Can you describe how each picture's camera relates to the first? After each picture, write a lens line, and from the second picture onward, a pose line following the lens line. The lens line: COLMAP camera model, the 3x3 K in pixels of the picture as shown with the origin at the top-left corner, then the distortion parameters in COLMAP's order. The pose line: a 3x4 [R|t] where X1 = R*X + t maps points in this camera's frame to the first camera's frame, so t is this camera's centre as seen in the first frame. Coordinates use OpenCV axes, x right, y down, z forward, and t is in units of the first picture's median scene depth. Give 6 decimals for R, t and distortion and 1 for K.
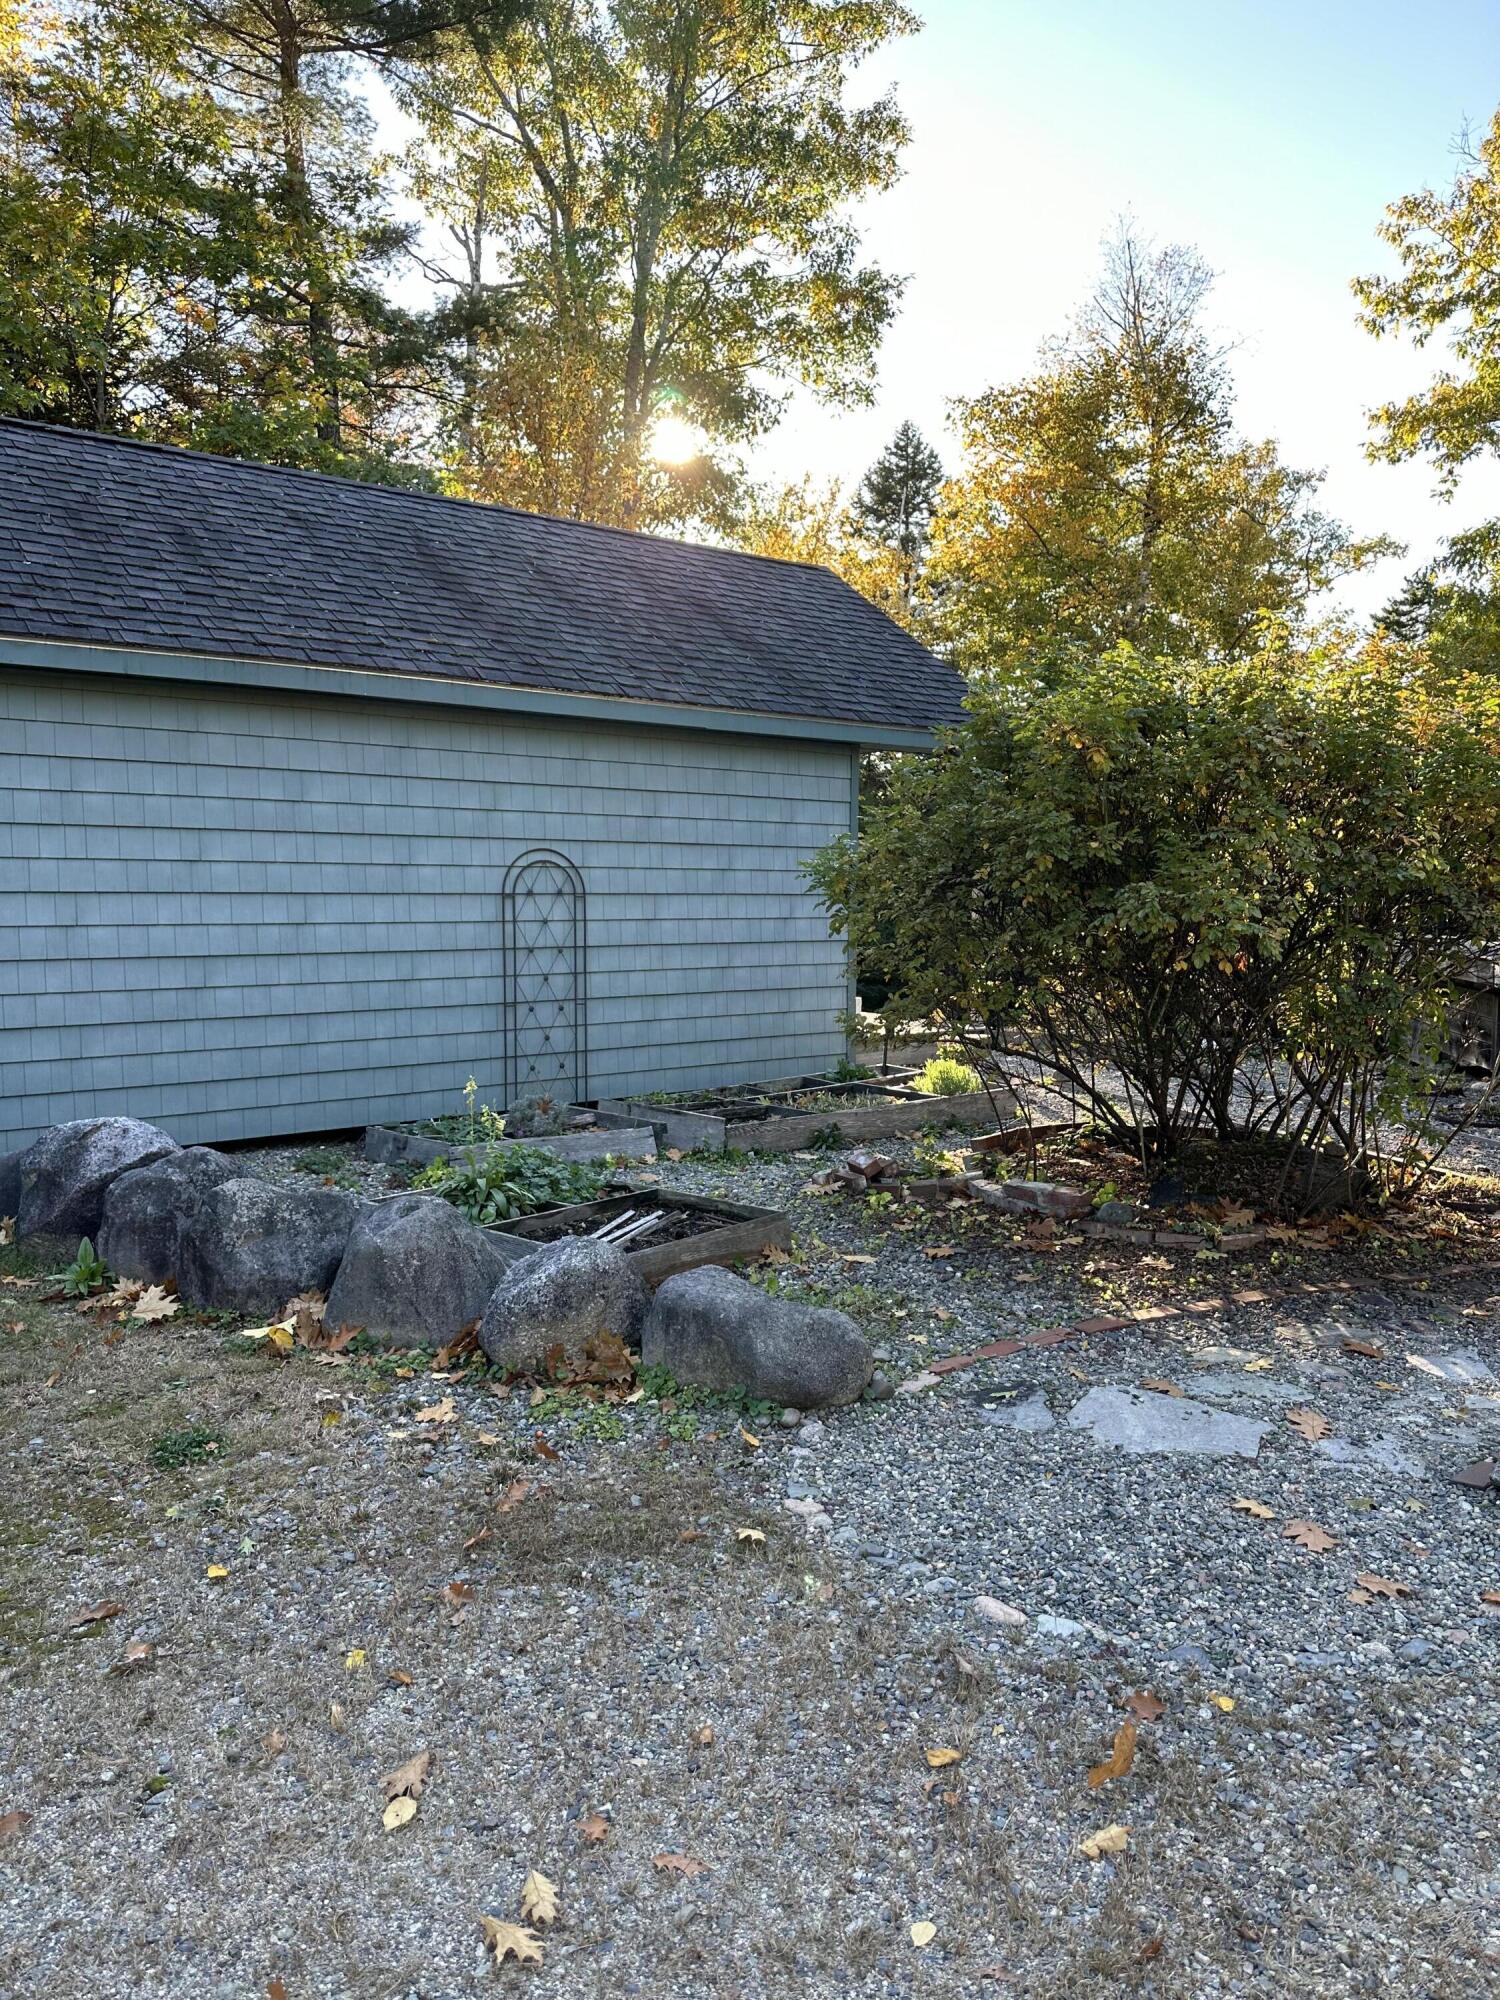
lens RADIAL K [[1379.2, 0, 745.1], [0, 1379.2, 993.3], [0, 0, 1]] dist [0.008570, -0.015449]
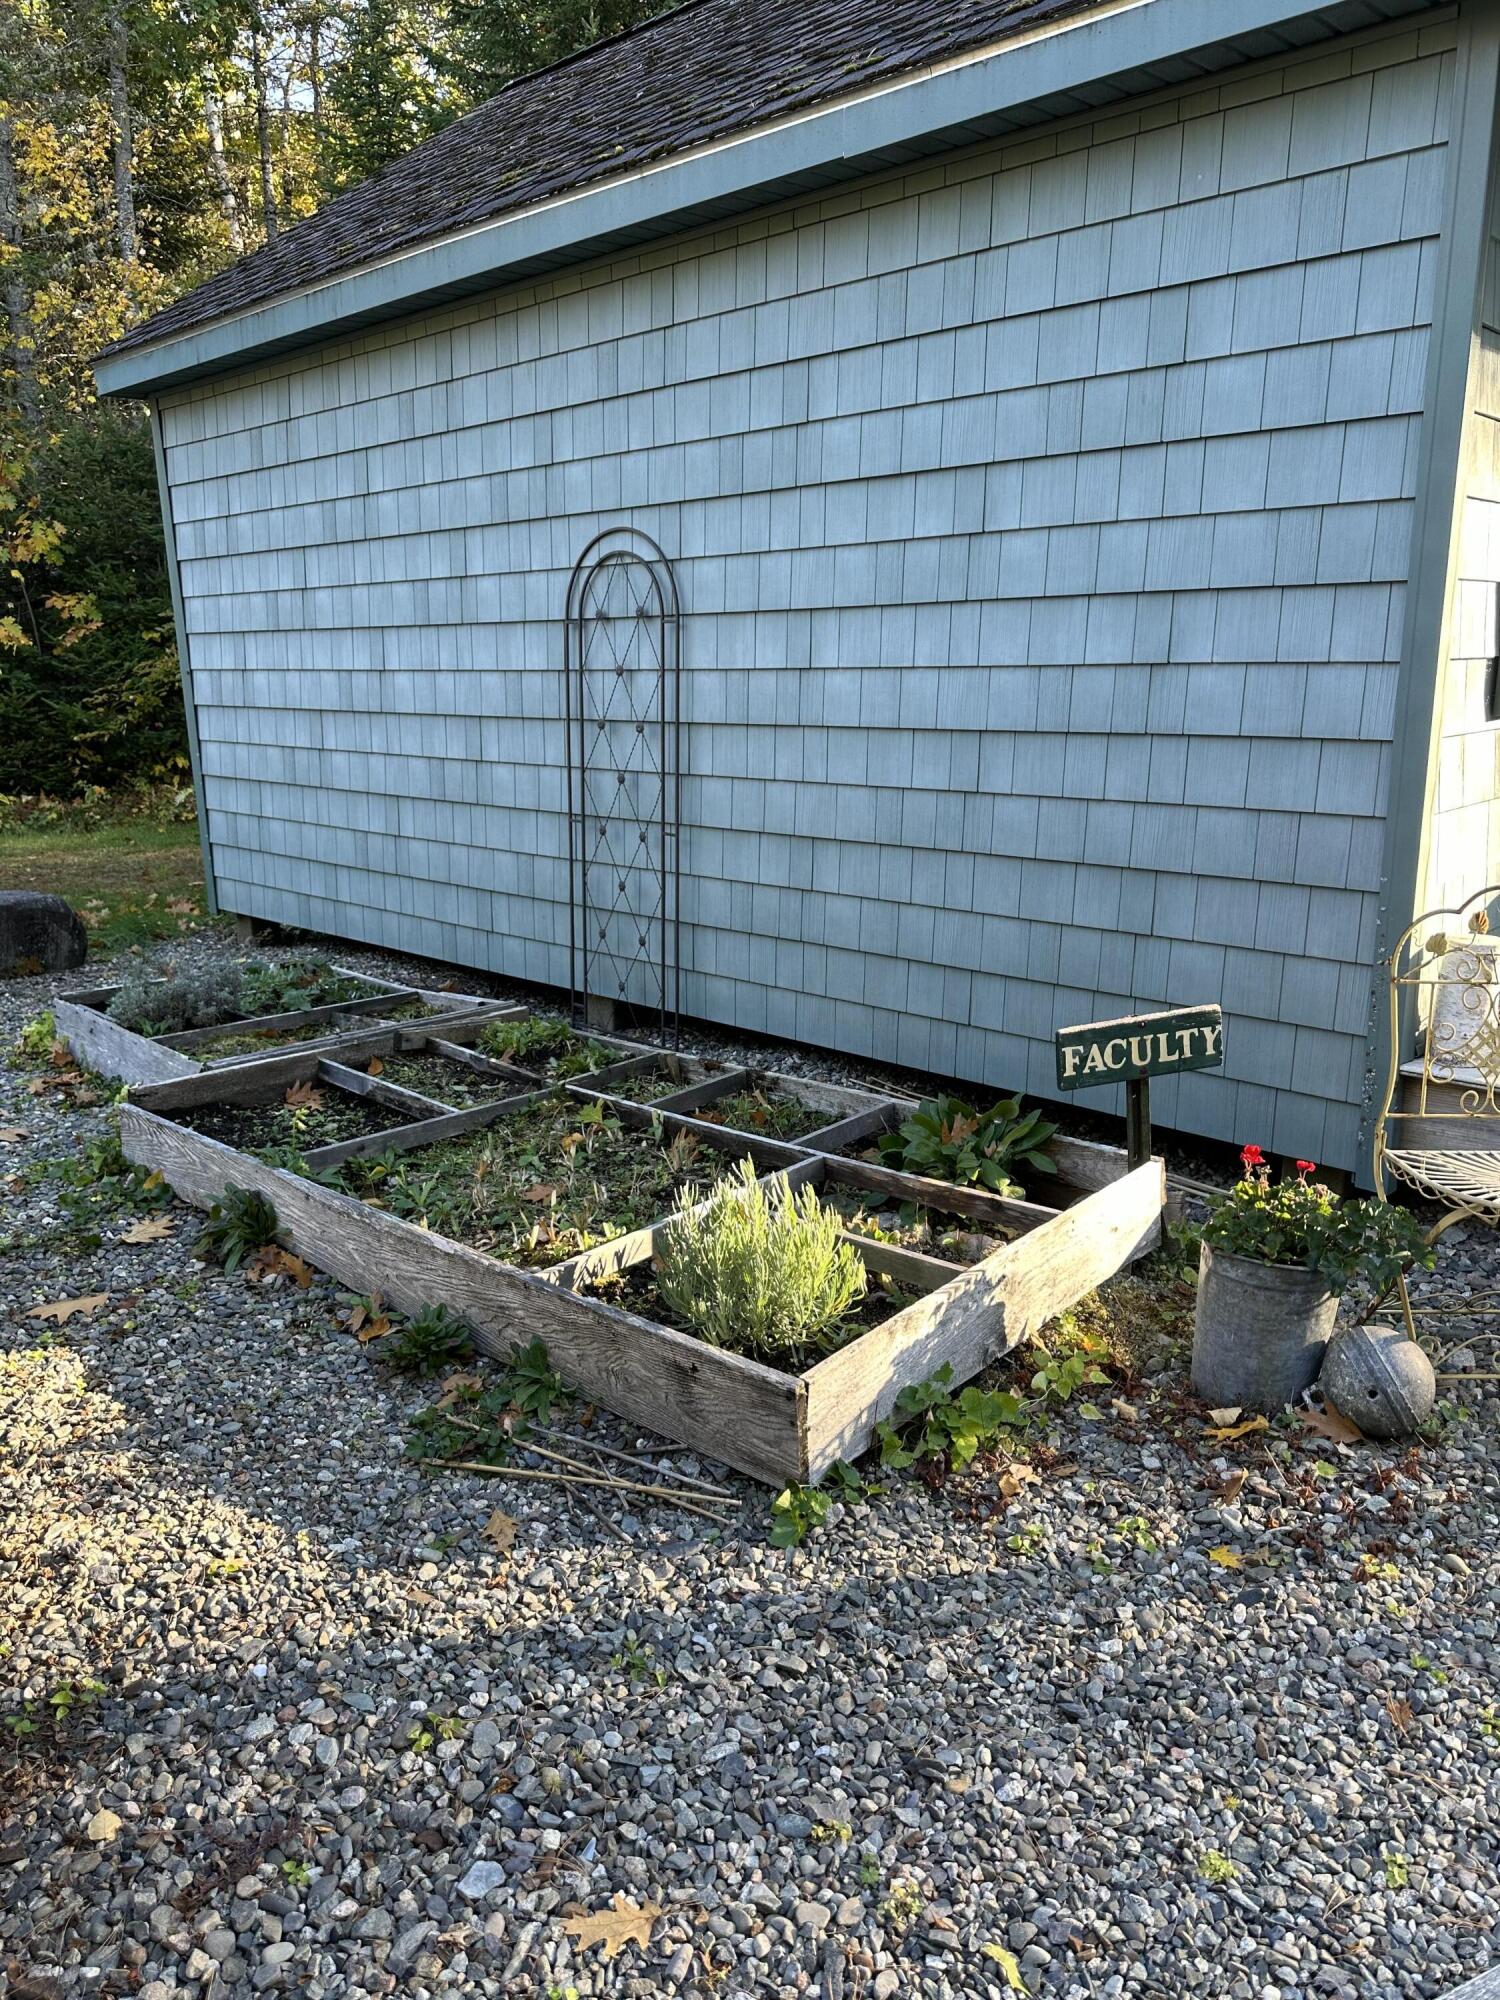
lens RADIAL K [[1379.2, 0, 747.3], [0, 1379.2, 1002.2], [0, 0, 1]] dist [0.008570, -0.015449]
pose [[0.180778, 0.243212, -0.952978, 0.354469], [-0.050840, 0.969958, 0.237901, -0.050158], [0.982209, 0.005442, 0.187712, 0.828652]]
